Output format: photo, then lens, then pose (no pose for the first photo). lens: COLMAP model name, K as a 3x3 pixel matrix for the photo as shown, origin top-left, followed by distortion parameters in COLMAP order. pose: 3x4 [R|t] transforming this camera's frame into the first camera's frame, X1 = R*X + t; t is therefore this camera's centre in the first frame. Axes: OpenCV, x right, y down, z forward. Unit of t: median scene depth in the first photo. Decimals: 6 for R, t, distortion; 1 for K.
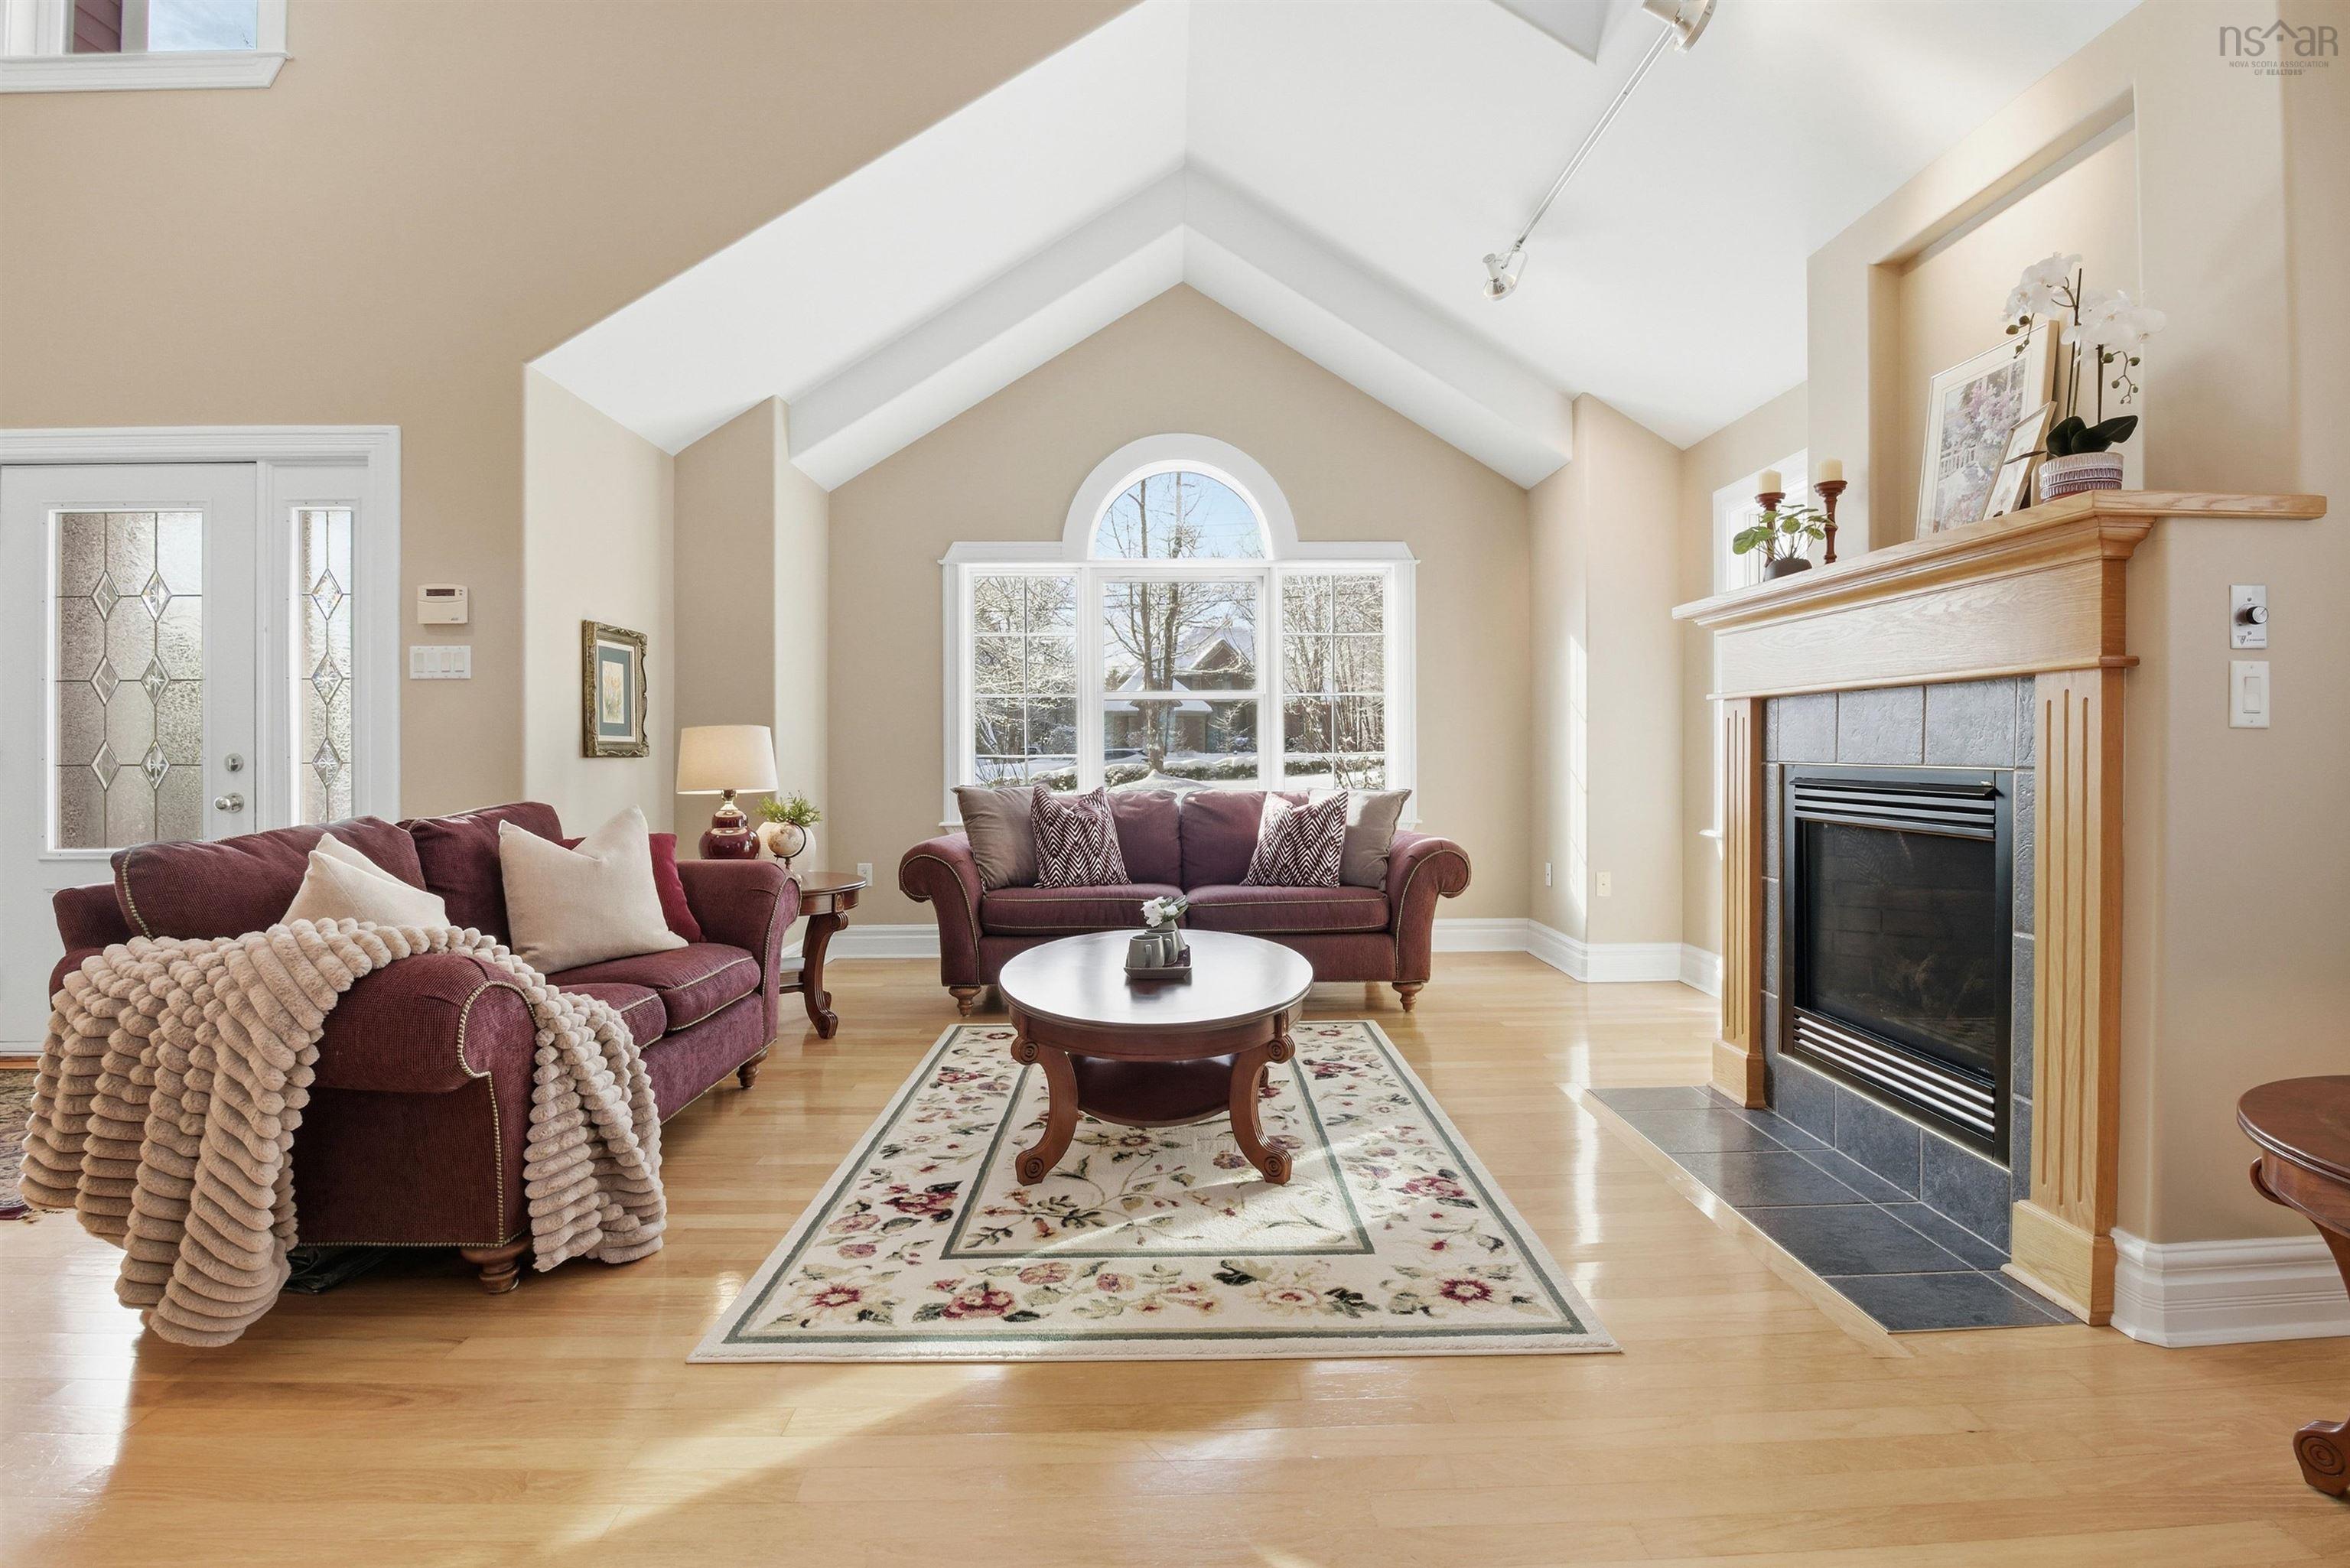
lens RADIAL K [[1090.0, 0, 1205.0], [0, 1090.0, 754.9], [0, 0, 1]] dist [-0.009821, -0.002555]
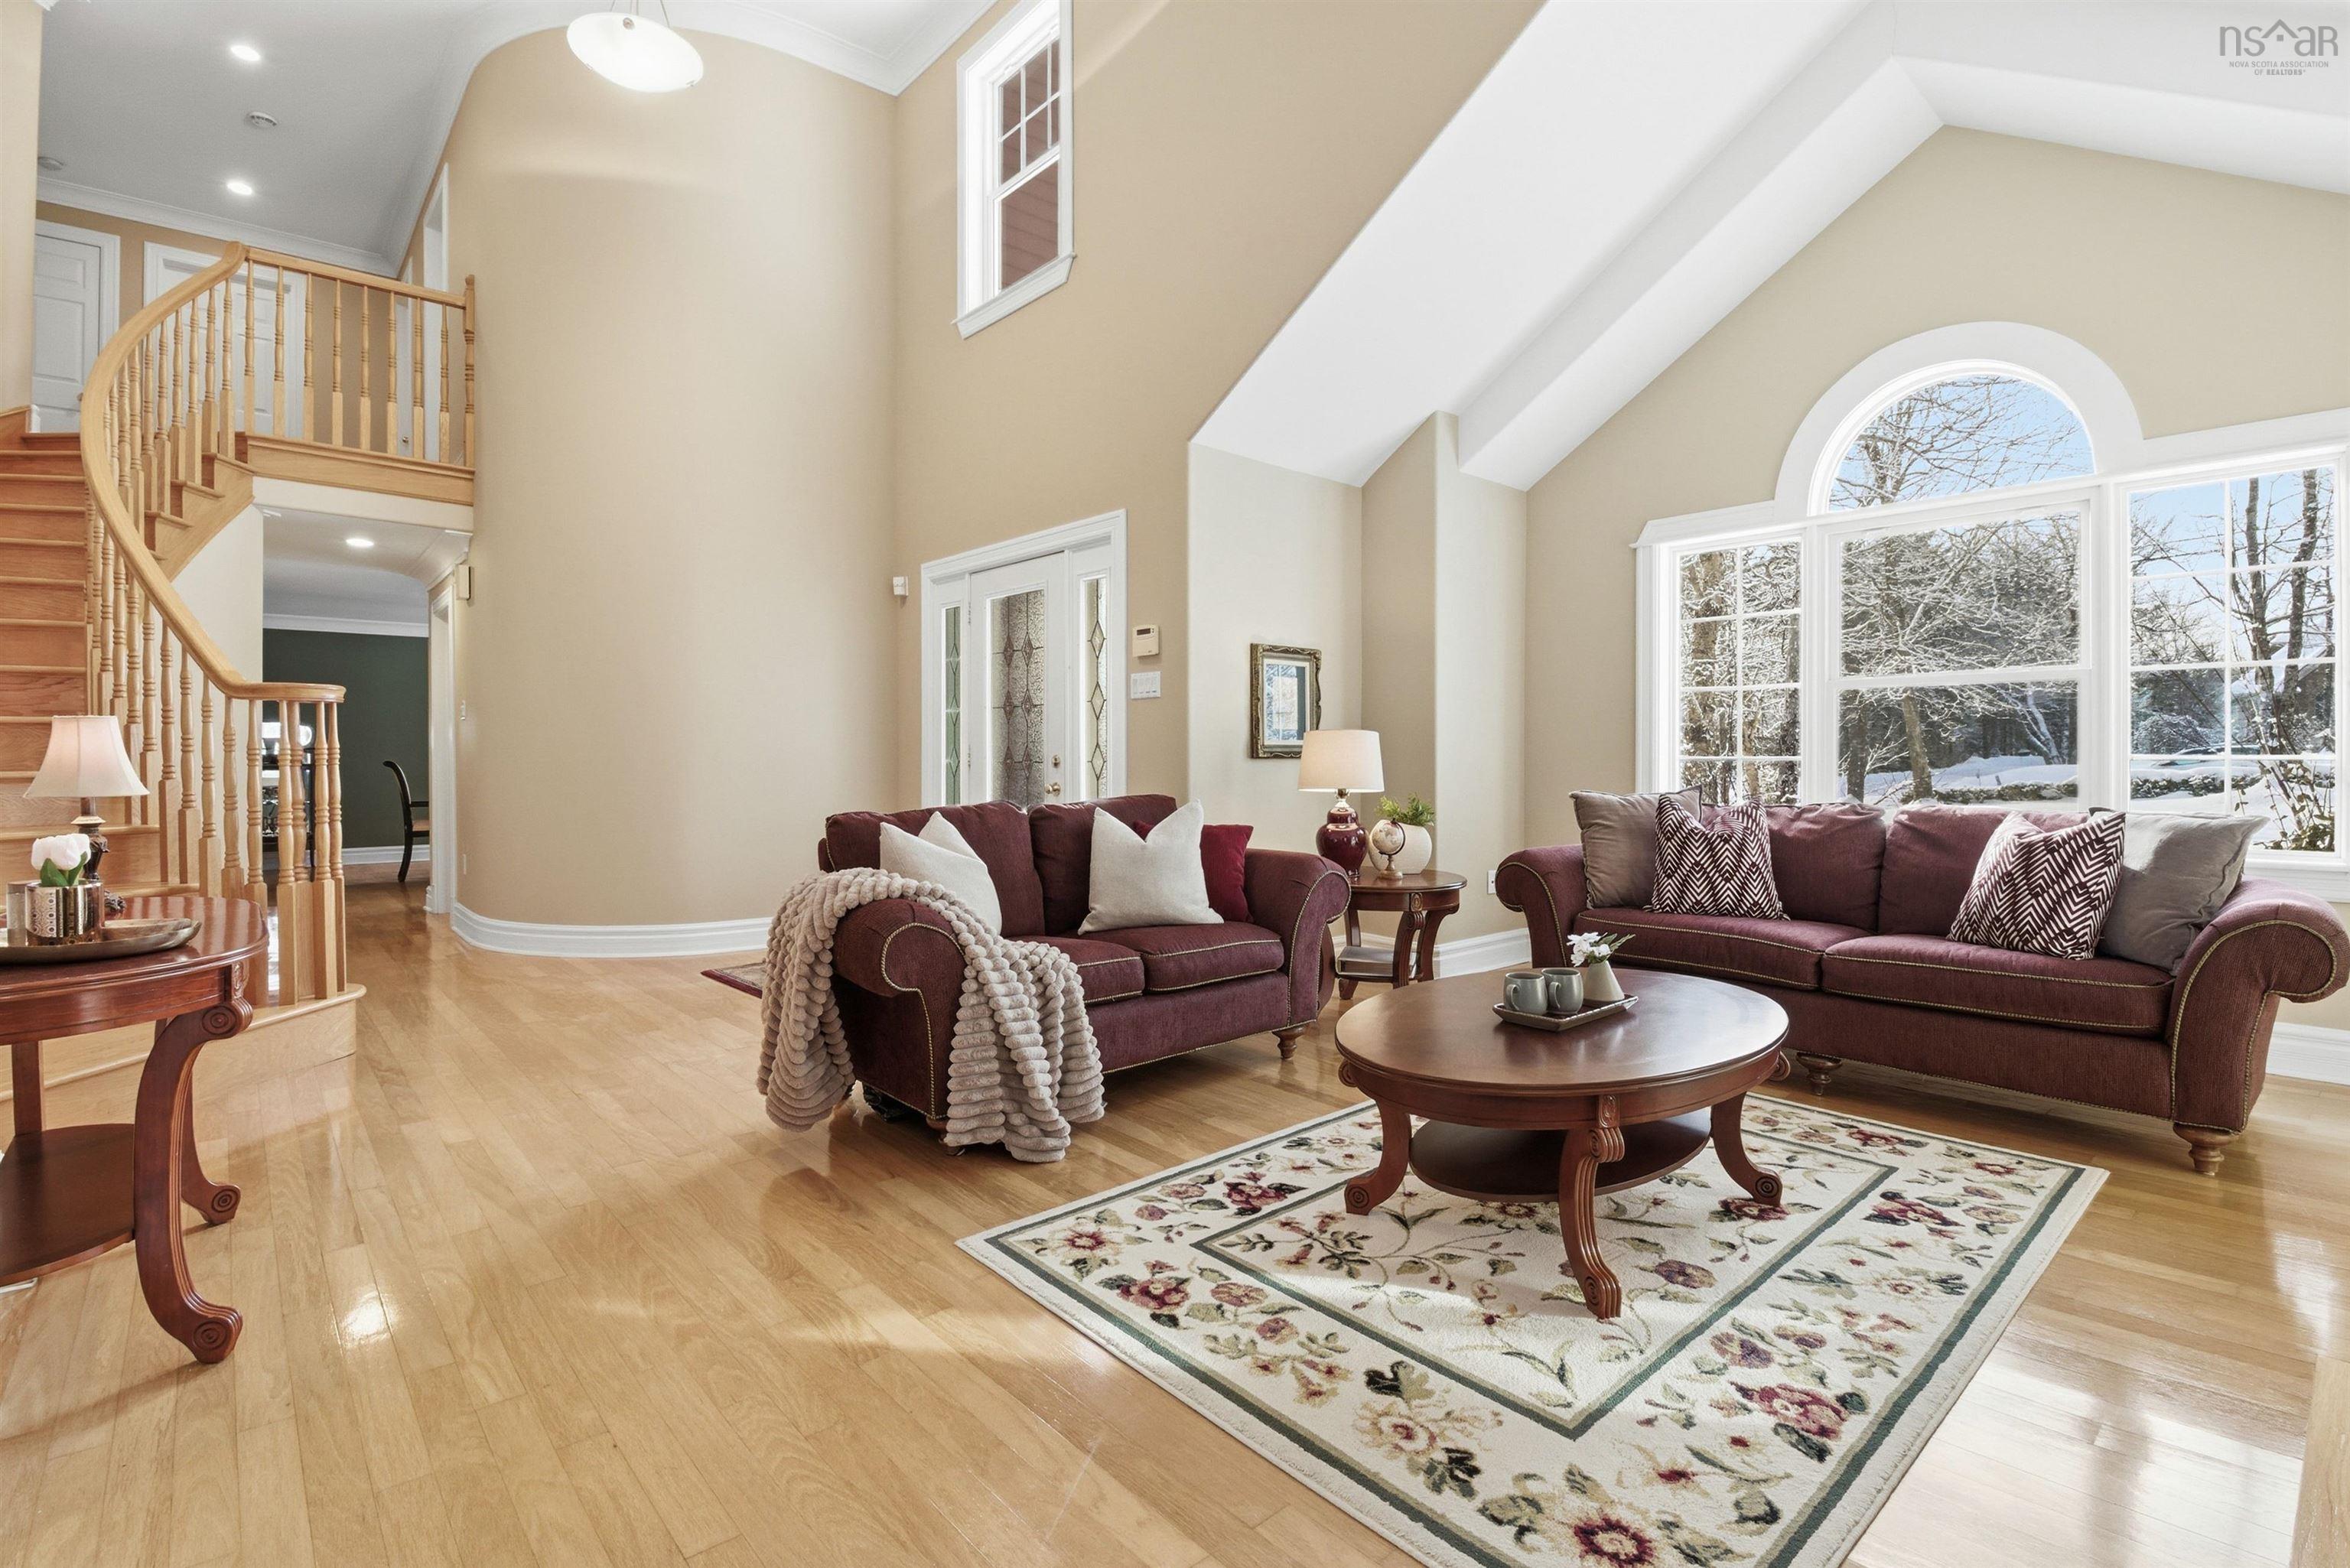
lens RADIAL K [[1090.0, 0, 1213.8], [0, 1090.0, 755.3], [0, 0, 1]] dist [-0.009821, -0.002555]
pose [[0.651502, 0.004143, -0.758636, 0.346256], [-0.002219, 0.999991, 0.003555, -0.005609], [0.758644, -0.000633, 0.651505, 0.209636]]
